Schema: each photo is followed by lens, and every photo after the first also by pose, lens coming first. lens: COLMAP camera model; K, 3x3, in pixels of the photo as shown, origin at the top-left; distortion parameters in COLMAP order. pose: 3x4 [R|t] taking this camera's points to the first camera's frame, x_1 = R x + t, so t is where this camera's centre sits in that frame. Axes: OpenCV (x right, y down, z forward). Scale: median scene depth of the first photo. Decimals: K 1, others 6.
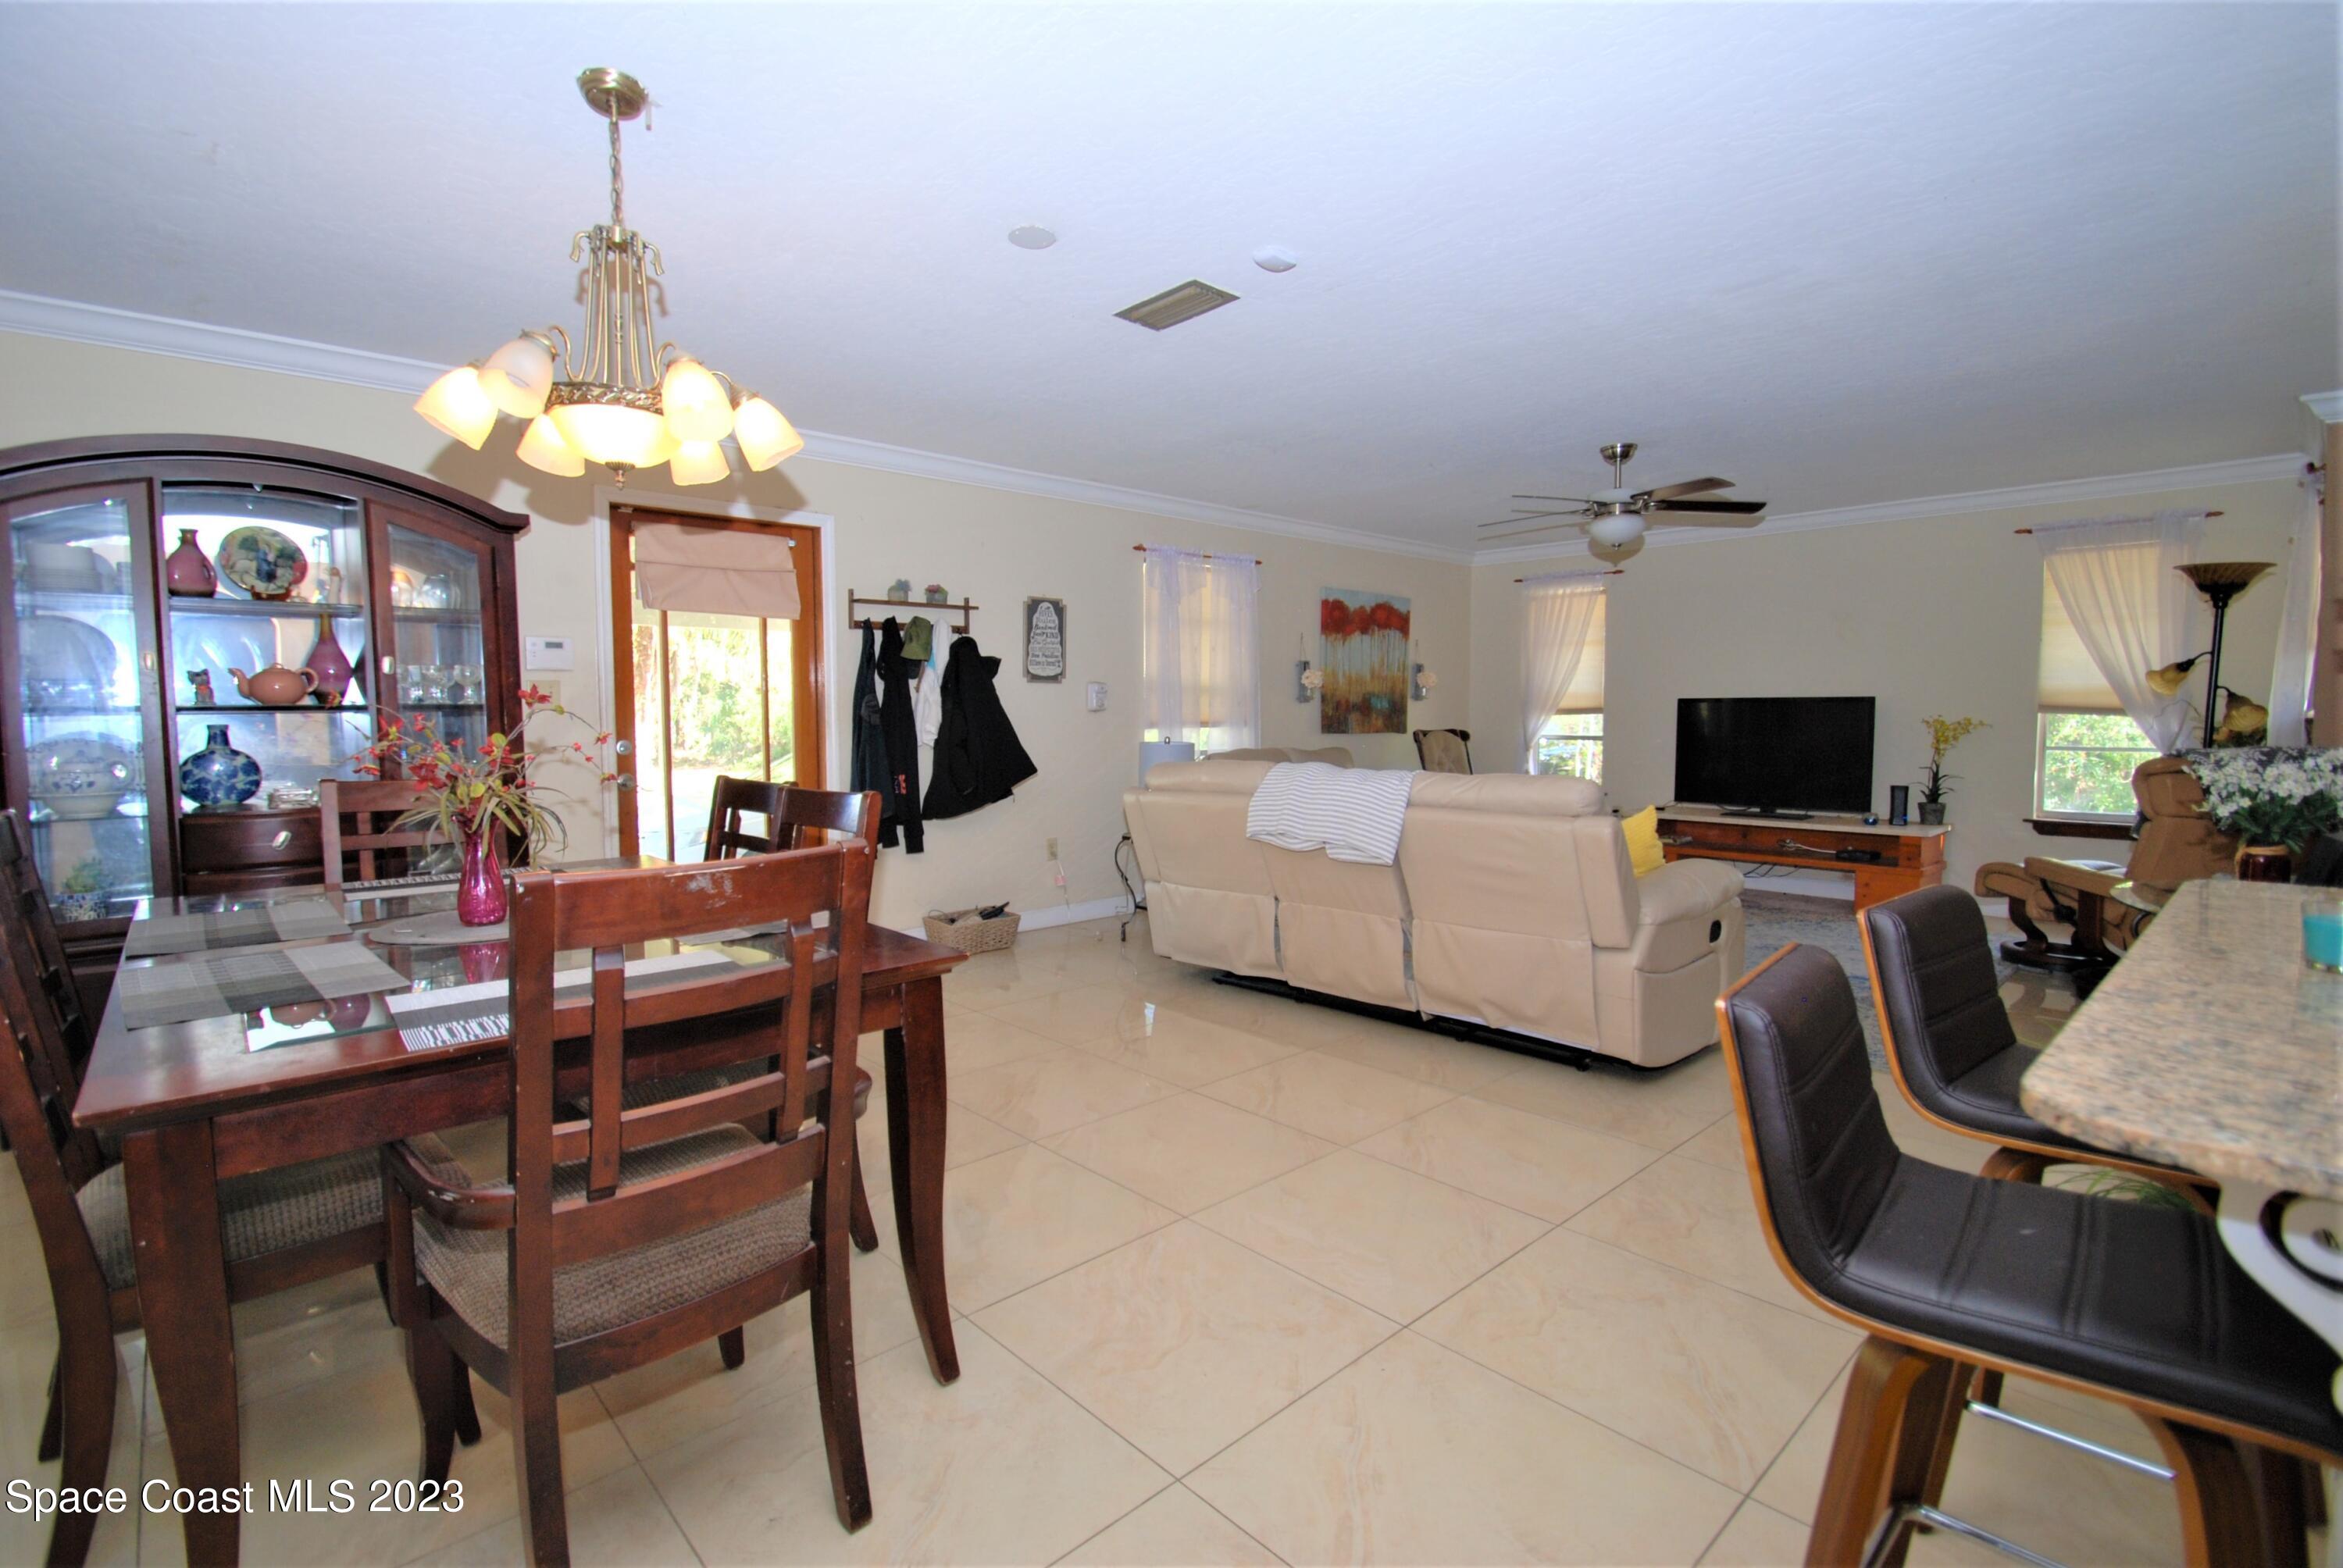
lens RADIAL K [[1072.9, 0, 1171.5], [0, 1072.9, 784.0], [0, 0, 1]] dist [-0.000357, 0.000006]
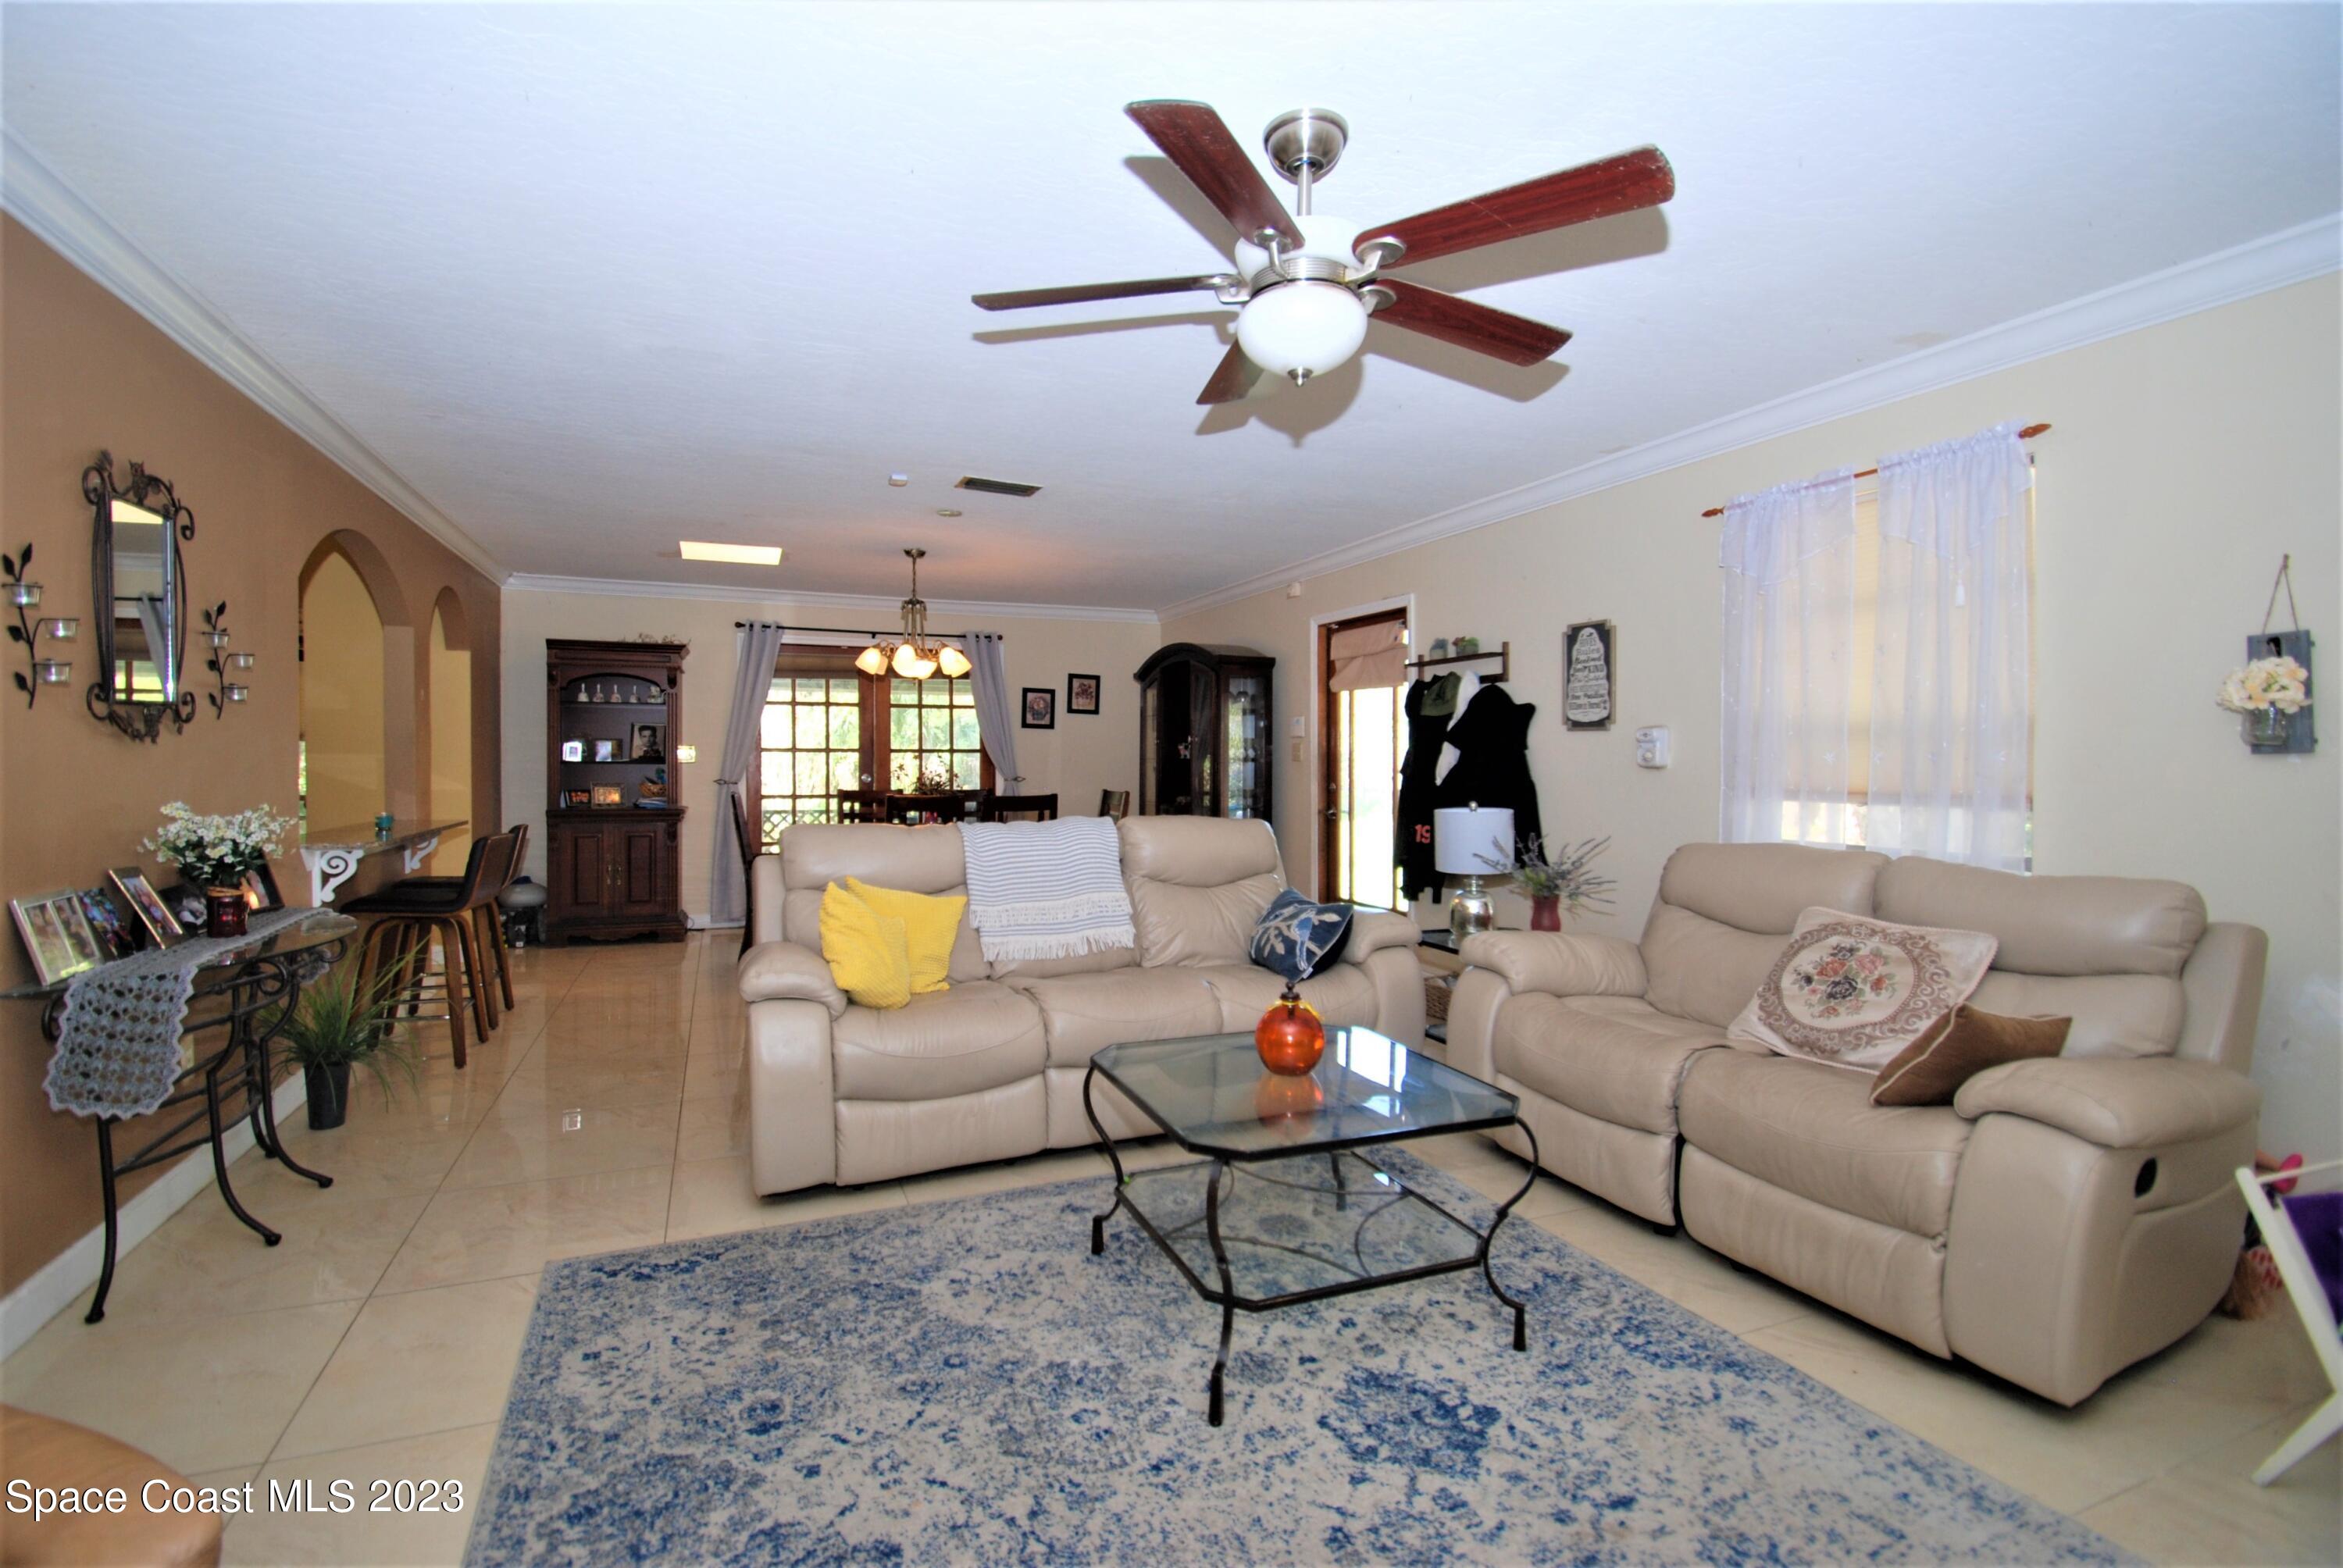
lens RADIAL K [[1072.9, 0, 1171.5], [0, 1072.9, 784.0], [0, 0, 1]] dist [-0.000357, 0.000006]
pose [[-0.338674, 0.020056, -0.940690, 0.730343], [-0.072494, 0.996245, 0.047340, -0.071670], [0.938107, 0.084227, -0.335948, 0.997080]]
